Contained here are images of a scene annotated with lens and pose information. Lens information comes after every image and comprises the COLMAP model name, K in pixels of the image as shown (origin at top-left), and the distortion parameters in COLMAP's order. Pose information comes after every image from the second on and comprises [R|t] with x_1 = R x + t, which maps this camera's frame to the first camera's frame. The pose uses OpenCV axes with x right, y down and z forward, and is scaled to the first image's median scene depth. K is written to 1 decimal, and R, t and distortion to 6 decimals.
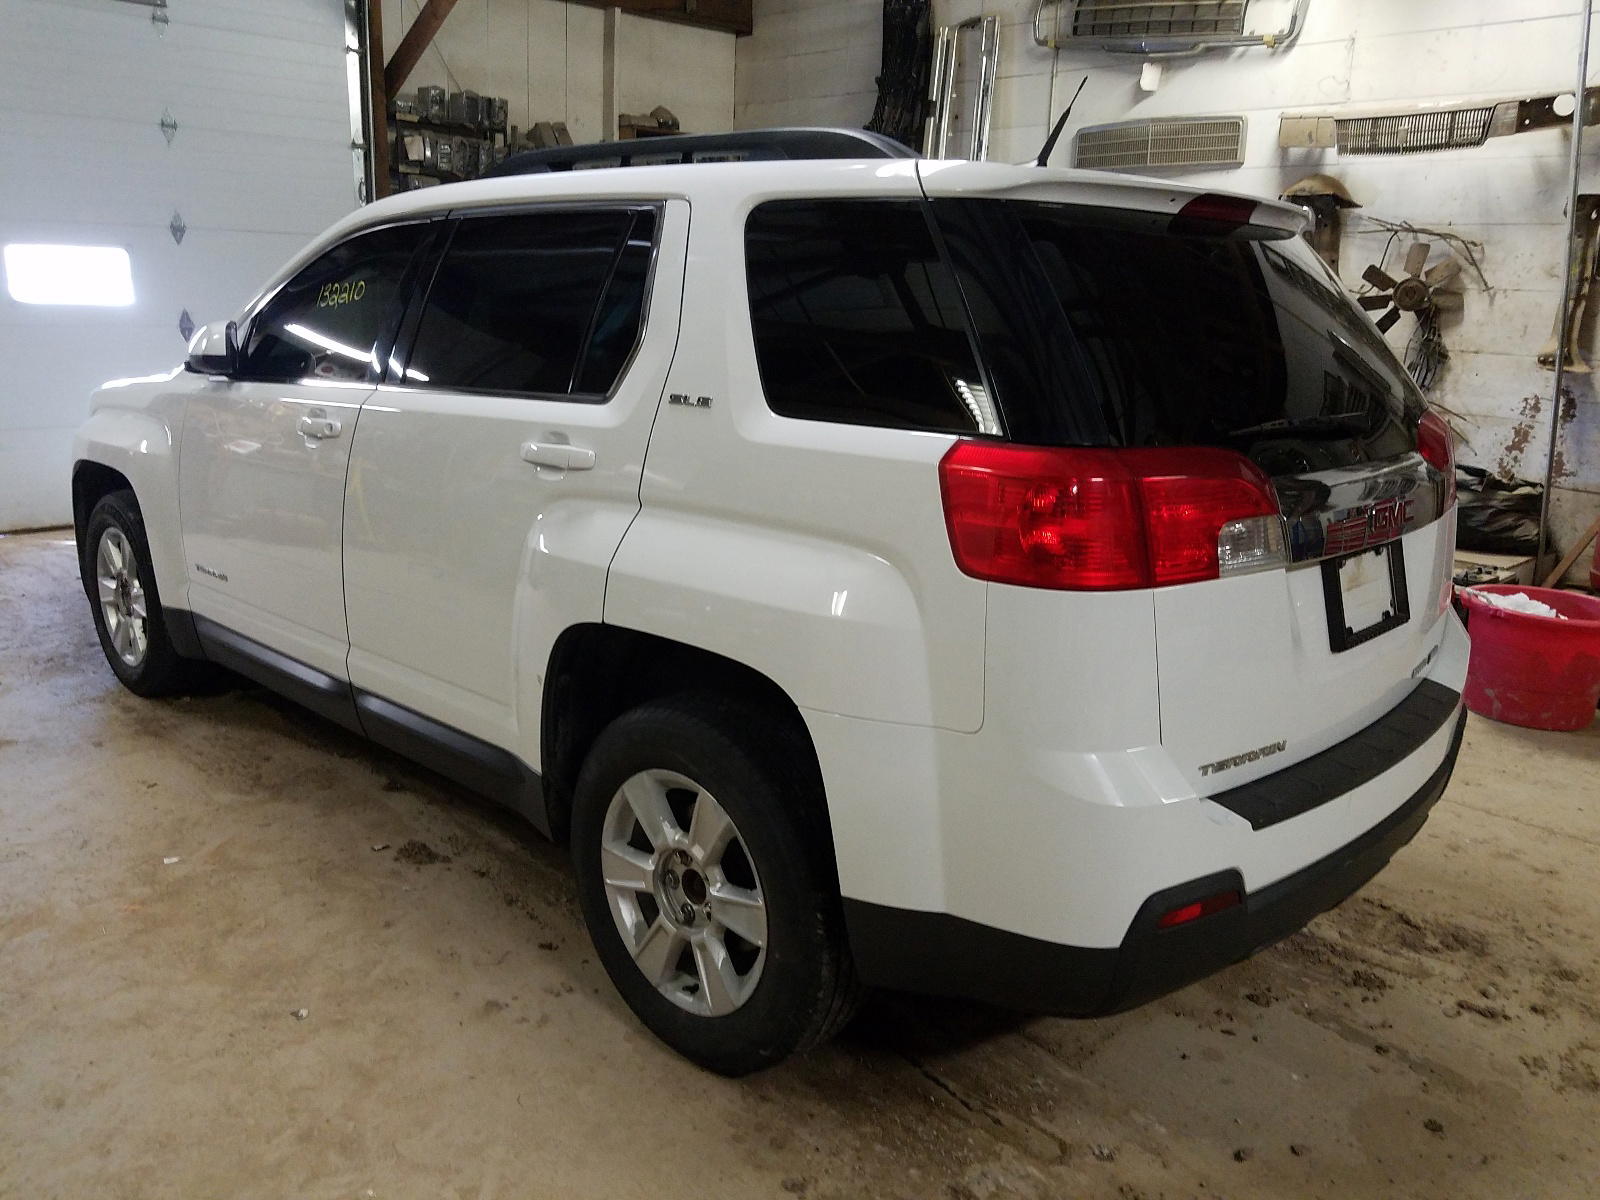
lens RADIAL K [[1234.3, 0, 812.1], [0, 1234.3, 603.2], [0, 0, 1]] dist [-0.006908, 0.004730]
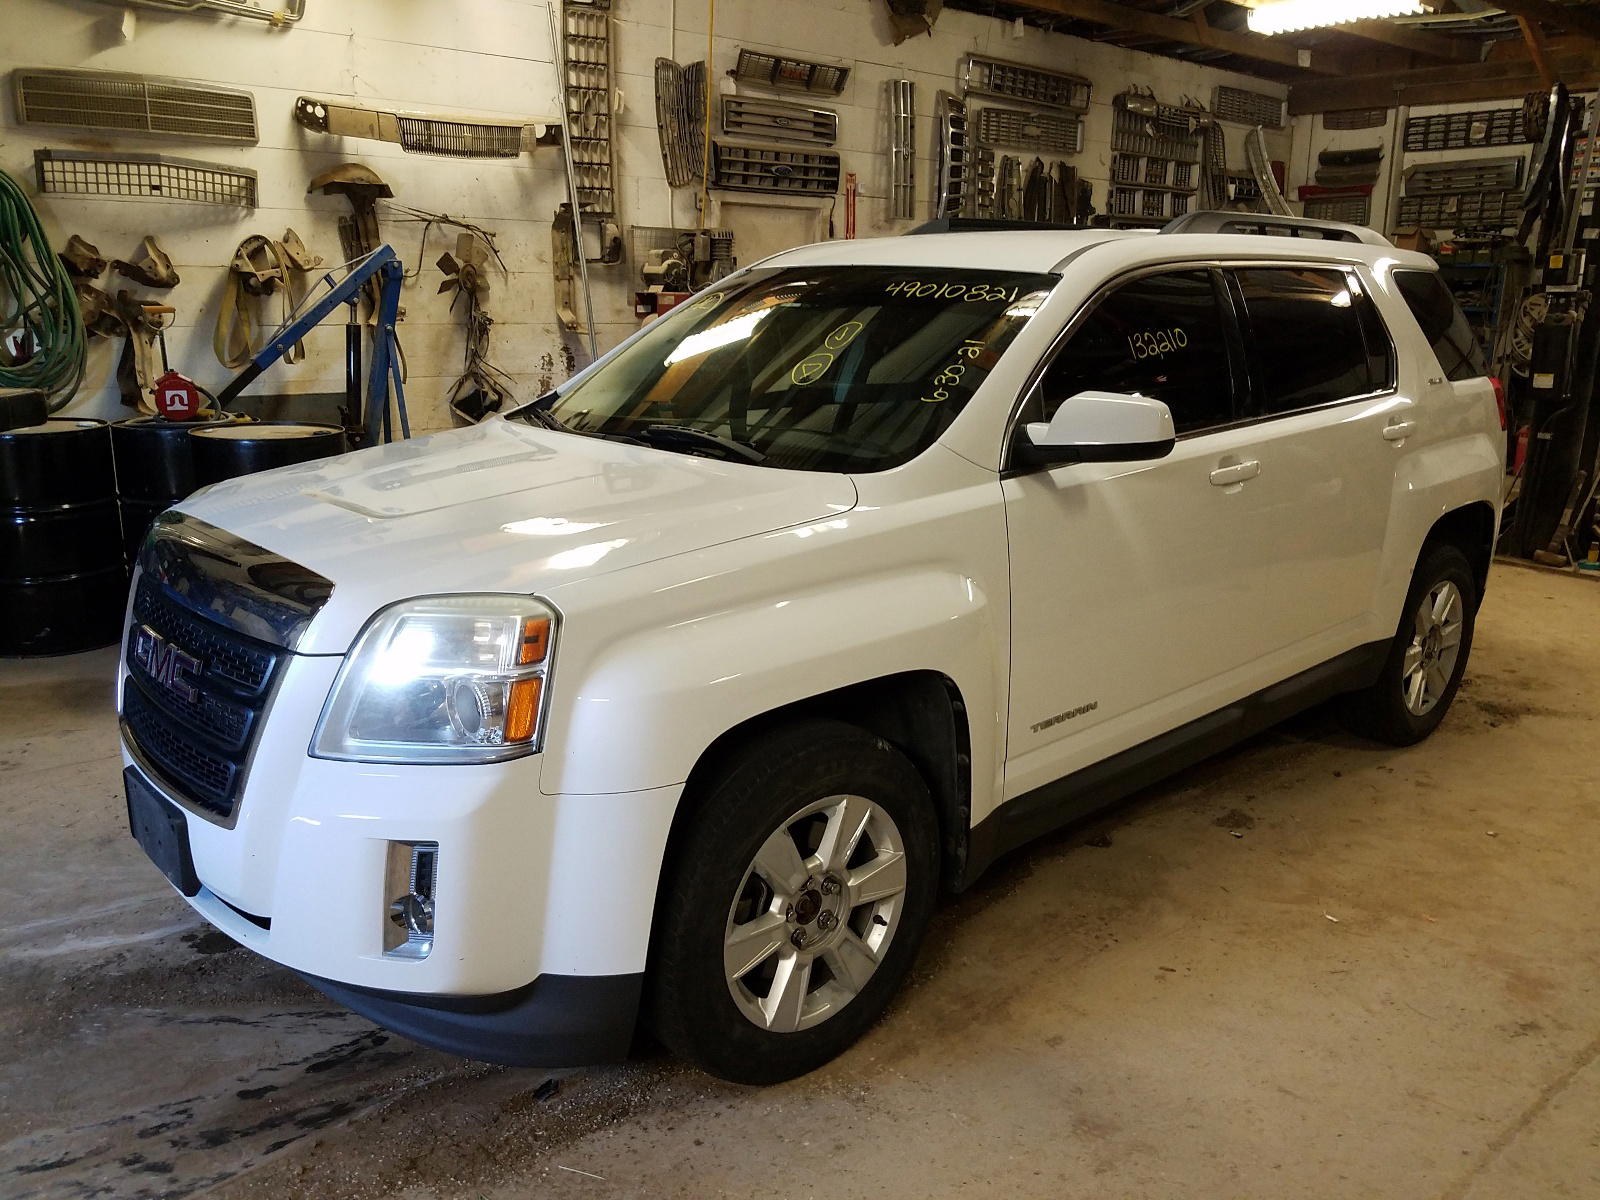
lens RADIAL K [[1234.3, 0, 812.1], [0, 1234.3, 603.2], [0, 0, 1]] dist [-0.006908, 0.004730]
pose [[0.087139, -0.282655, 0.955255, -1.315818], [0.239492, 0.936724, 0.255325, -0.350844], [-0.966980, 0.206528, 0.149319, 1.107558]]
